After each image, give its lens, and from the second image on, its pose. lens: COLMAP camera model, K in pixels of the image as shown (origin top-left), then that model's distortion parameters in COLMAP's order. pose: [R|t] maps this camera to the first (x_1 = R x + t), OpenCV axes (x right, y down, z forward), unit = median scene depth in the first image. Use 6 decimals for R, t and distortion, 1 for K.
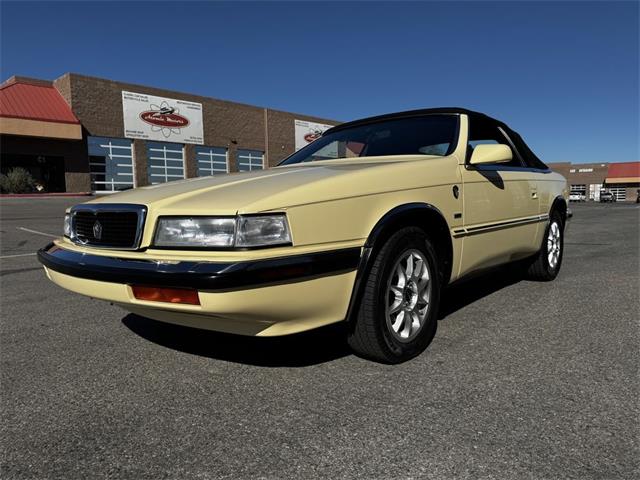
lens RADIAL K [[463.4, 0, 317.9], [0, 463.4, 241.2], [0, 0, 1]] dist [0.051337, -0.070977]
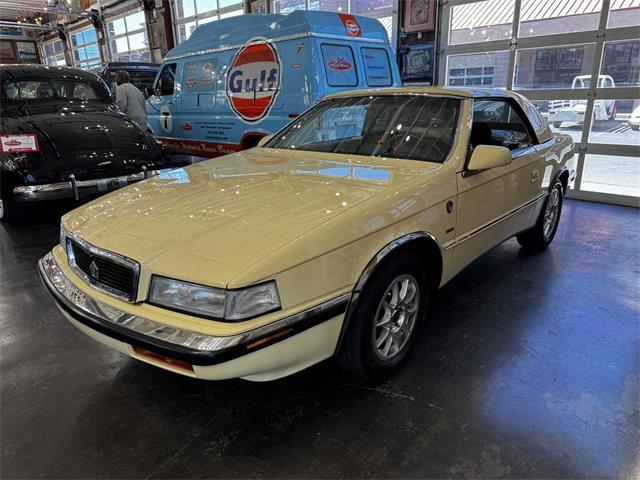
lens RADIAL K [[463.4, 0, 317.9], [0, 463.4, 241.2], [0, 0, 1]] dist [0.051337, -0.070977]
pose [[0.999923, 0.008658, -0.008888, 0.029766], [-0.006564, 0.976979, 0.213235, -0.304119], [0.010529, -0.213160, 0.976960, 0.009888]]
